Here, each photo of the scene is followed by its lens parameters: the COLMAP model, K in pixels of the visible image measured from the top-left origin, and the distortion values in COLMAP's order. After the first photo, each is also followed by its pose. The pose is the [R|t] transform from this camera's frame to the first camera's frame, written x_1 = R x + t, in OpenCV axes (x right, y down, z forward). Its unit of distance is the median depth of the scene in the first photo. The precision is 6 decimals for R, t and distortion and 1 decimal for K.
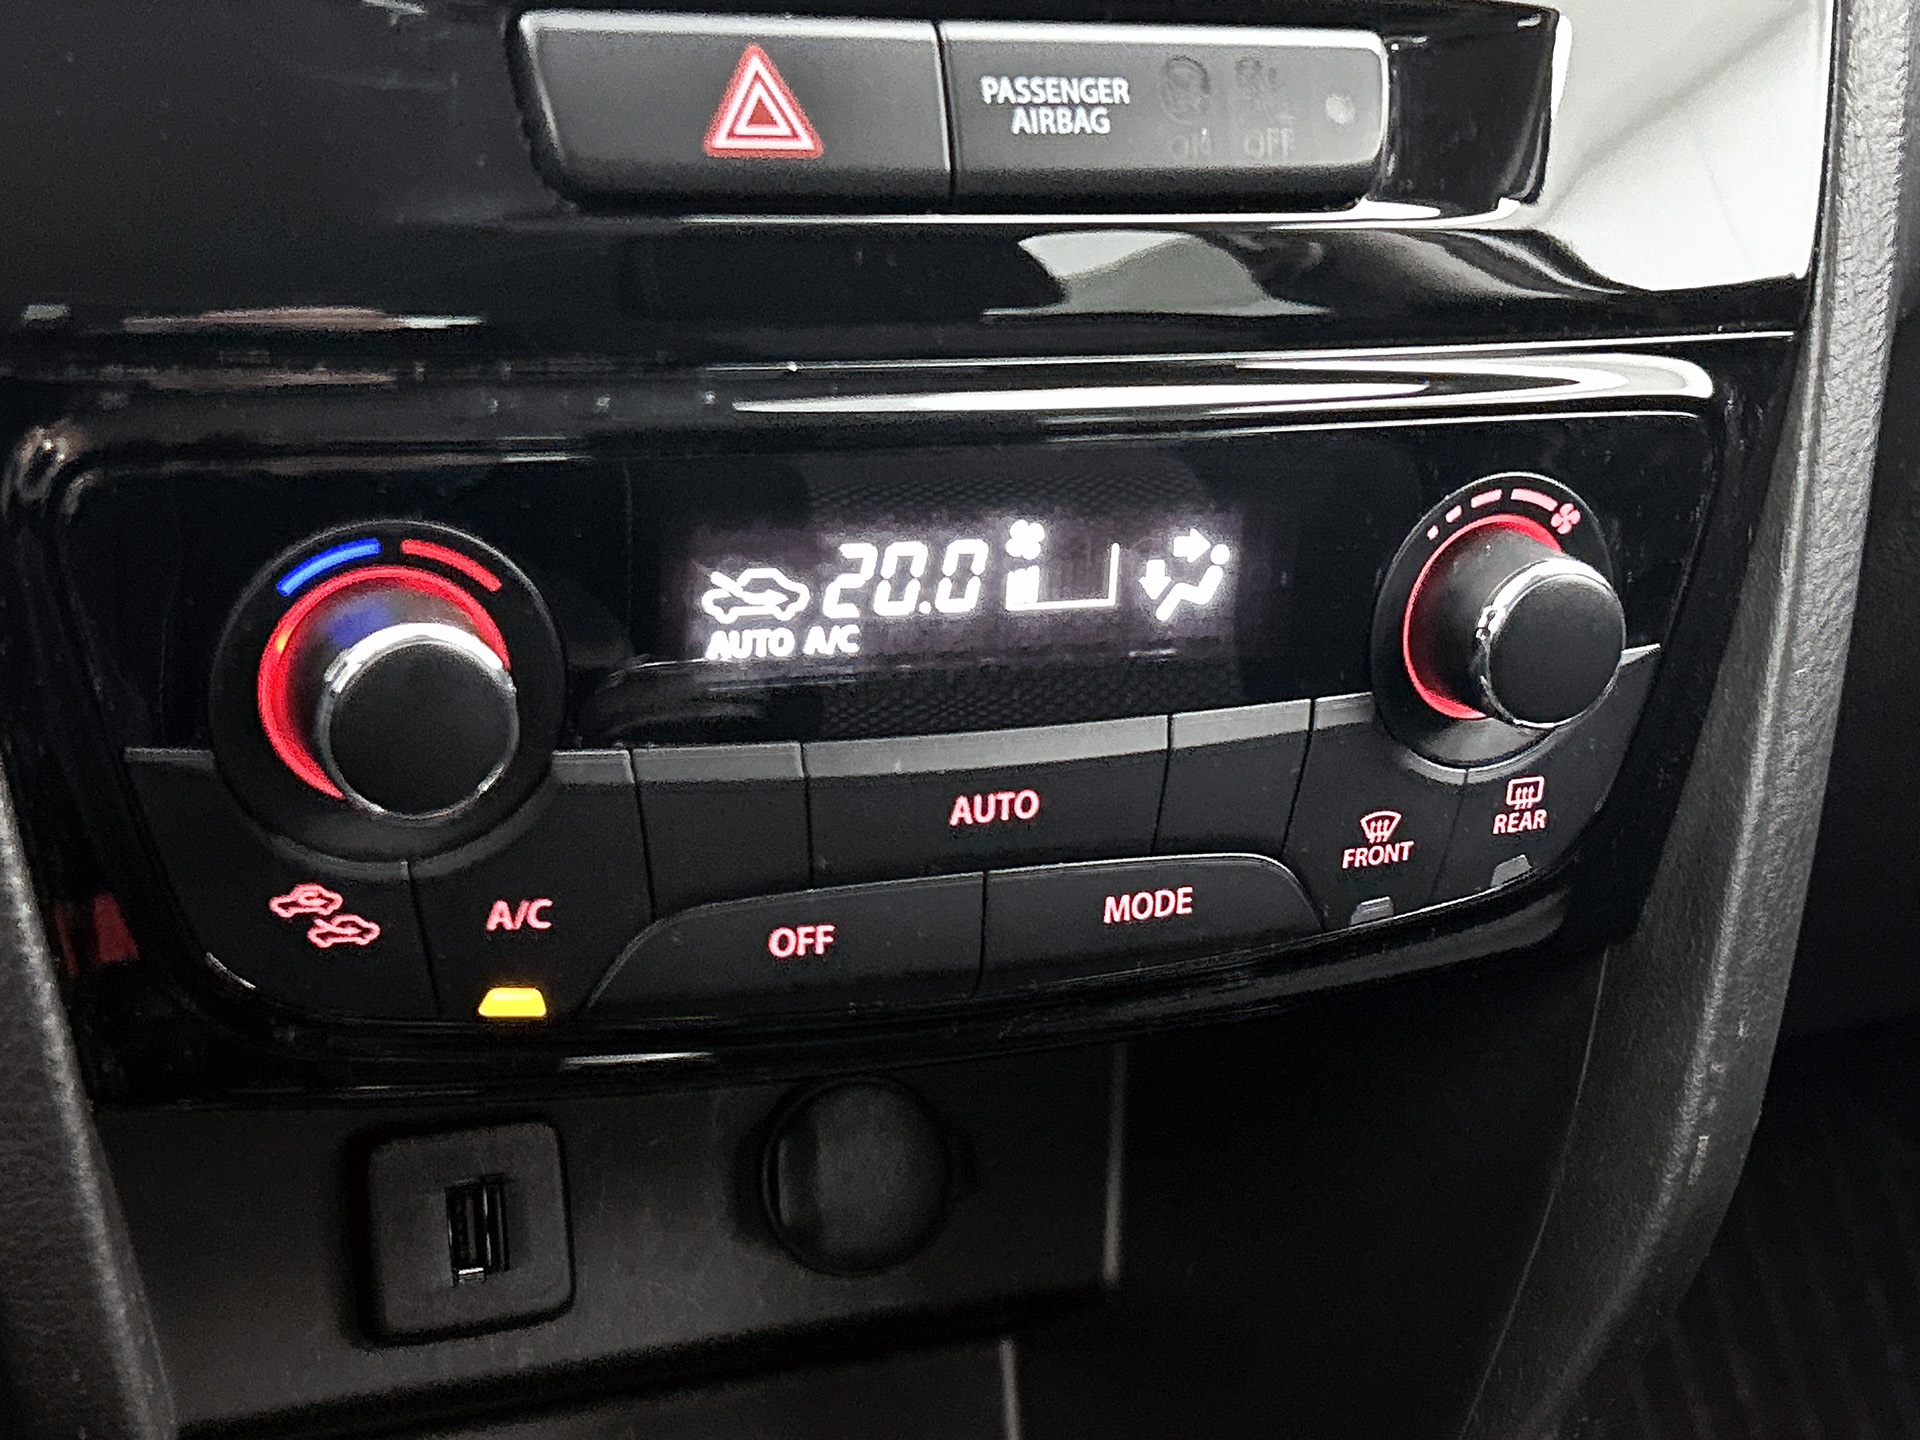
lens RADIAL K [[3053.5, 0, 951.5], [0, 3053.5, 735.0], [0, 0, 1]] dist [0.220905, -1.168301]
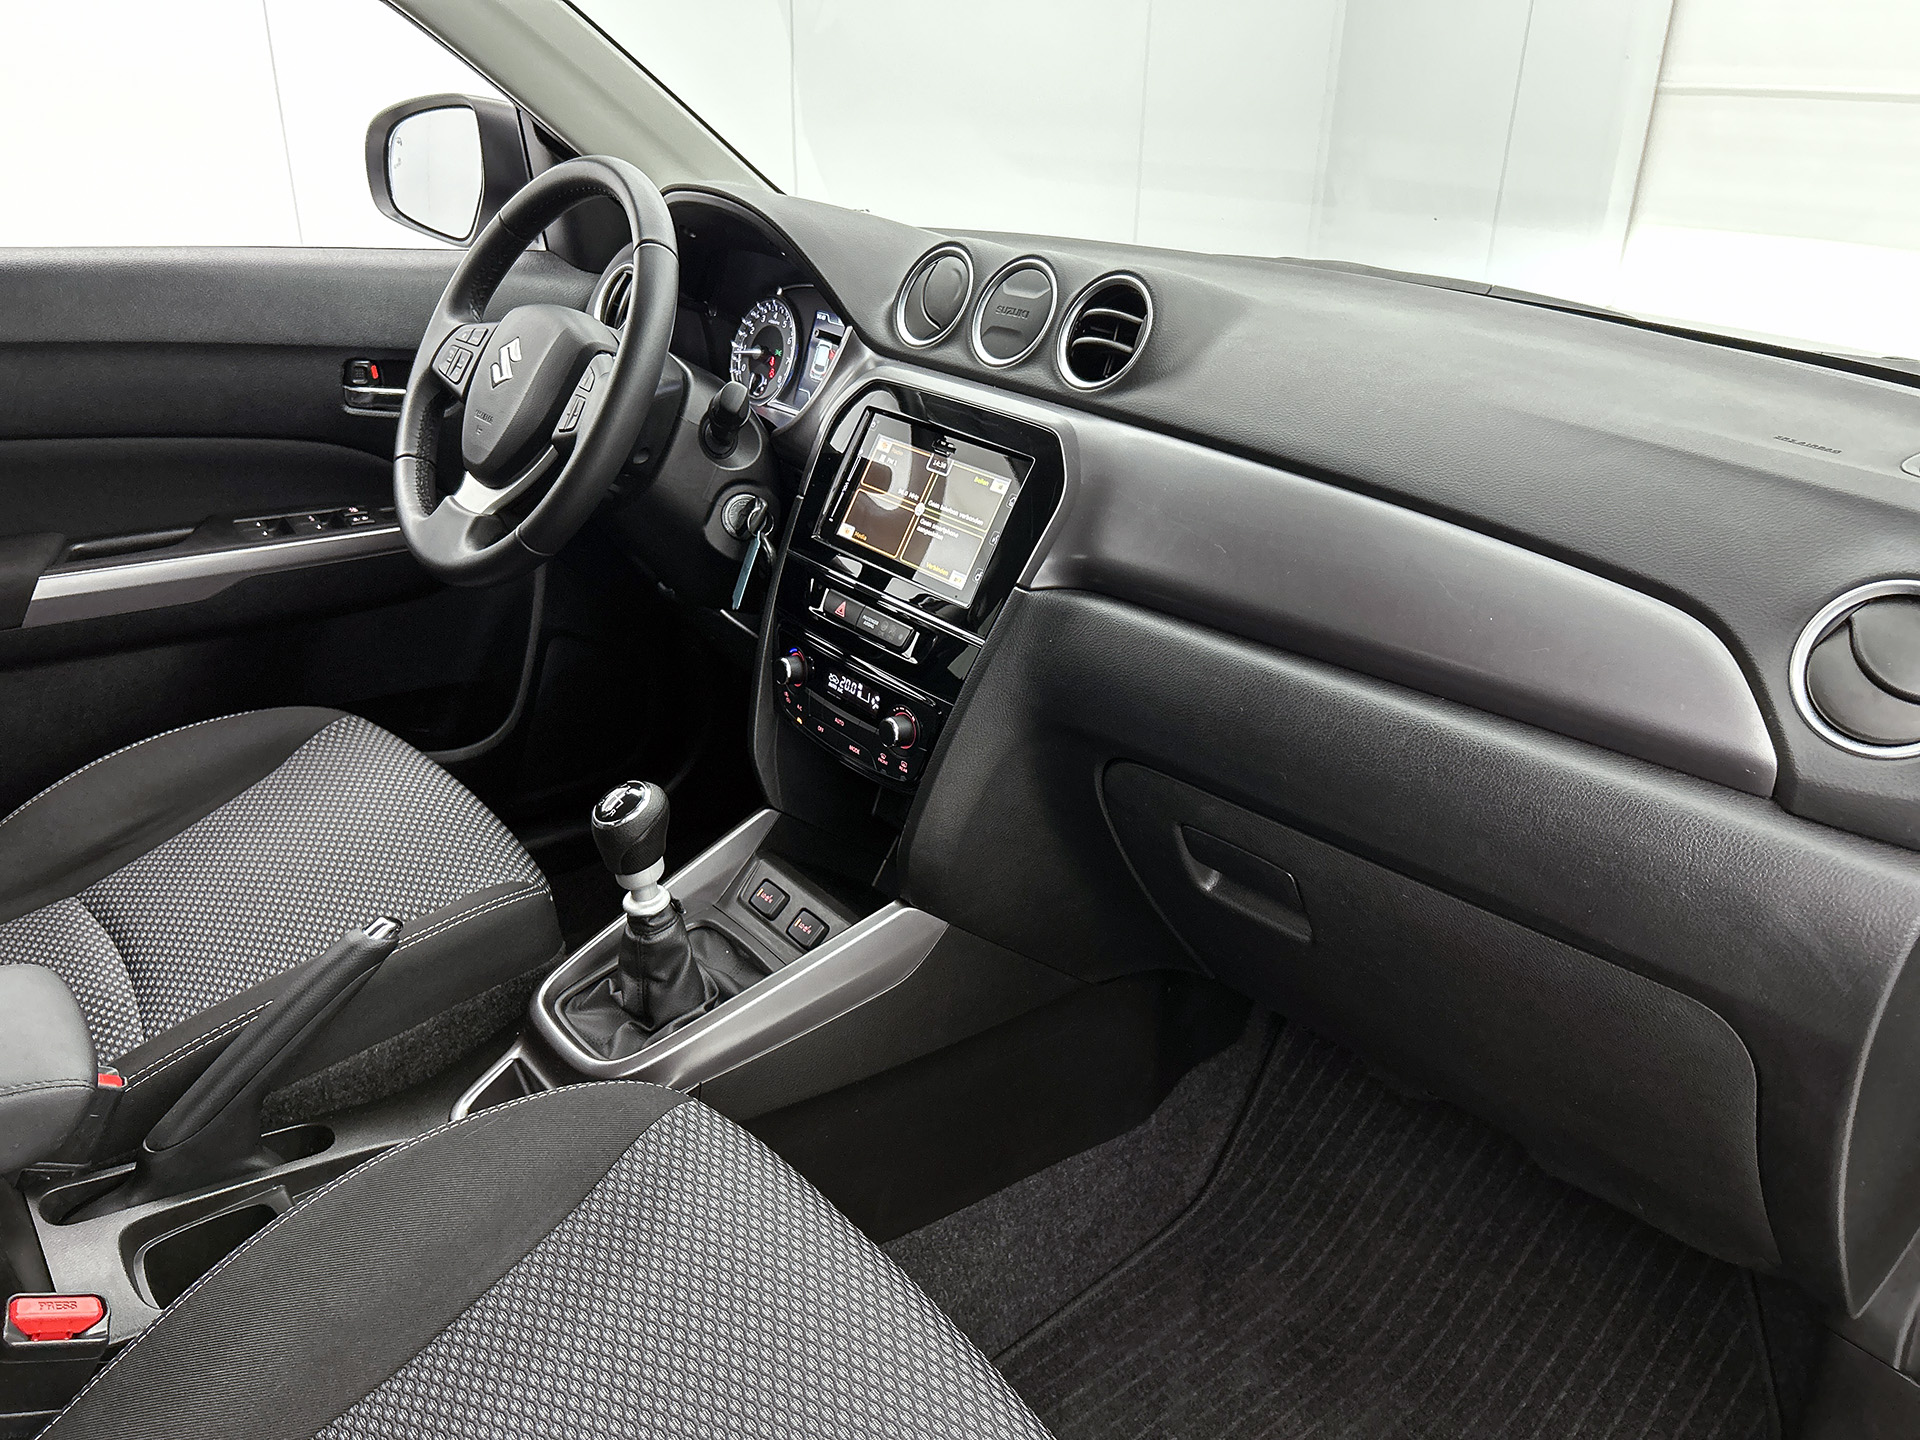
lens RADIAL K [[1520.8, 0, 965.6], [0, 1520.8, 686.1], [0, 0, 1]] dist [0.076420, -0.005486]
pose [[0.264483, 0.270903, -0.925560, 2.919843], [-0.388045, 0.908508, 0.155026, -0.621215], [0.882876, 0.318157, 0.345407, 0.105639]]
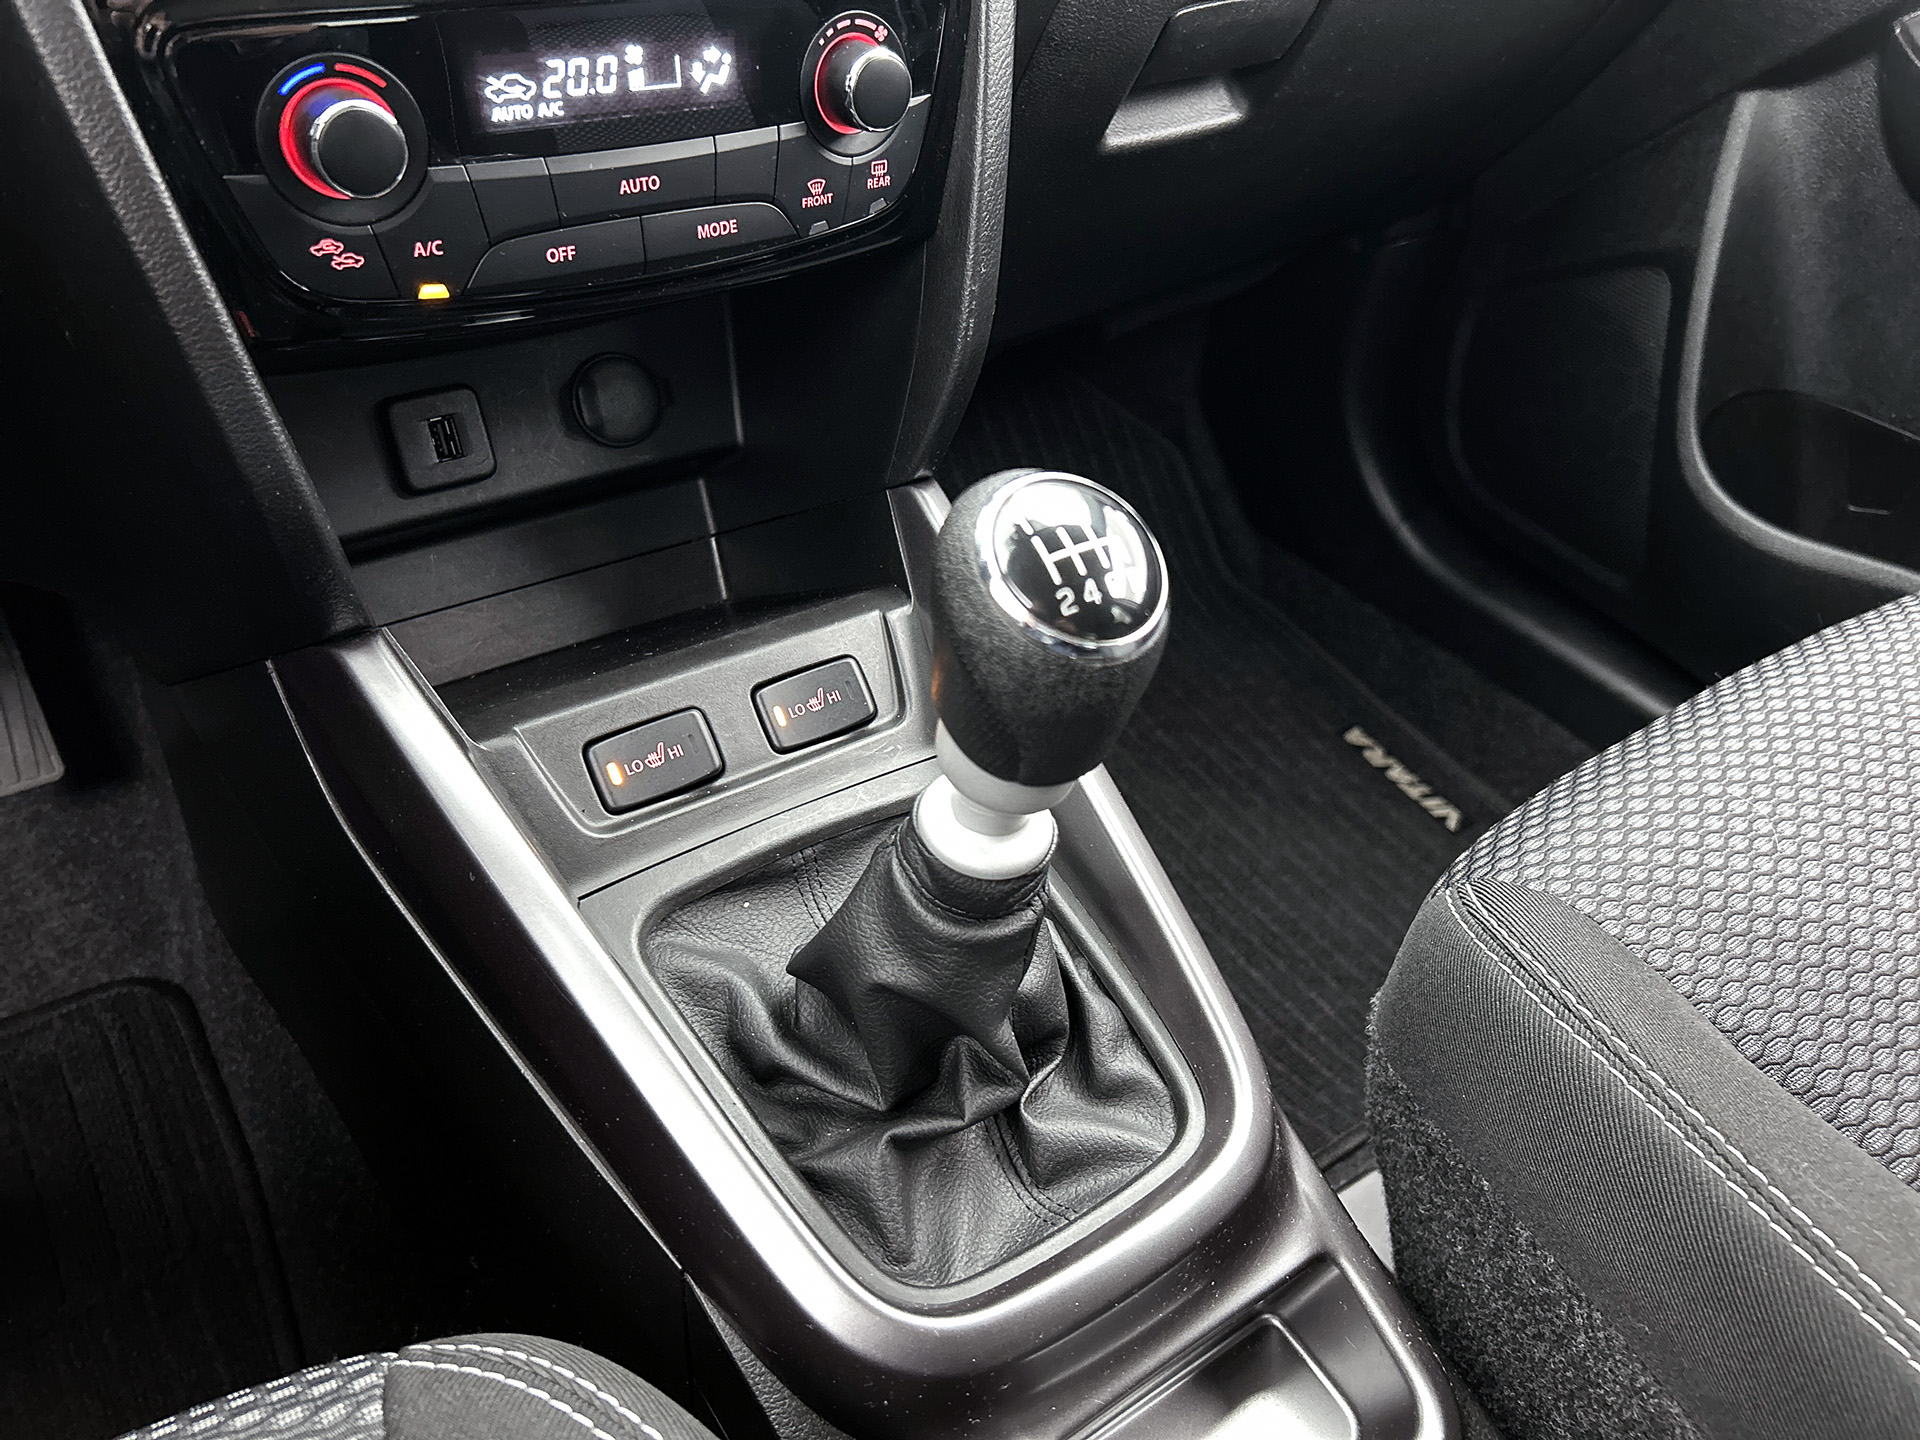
lens RADIAL K [[1469.7, 0, 953.6], [0, 1469.7, 713.4], [0, 0, 1]] dist [0.002857, -0.000100]
pose [[0.977401, -0.151091, 0.147850, 0.020575], [0.105450, 0.954641, 0.278463, 0.113441], [-0.183216, -0.256579, 0.948999, -0.149899]]
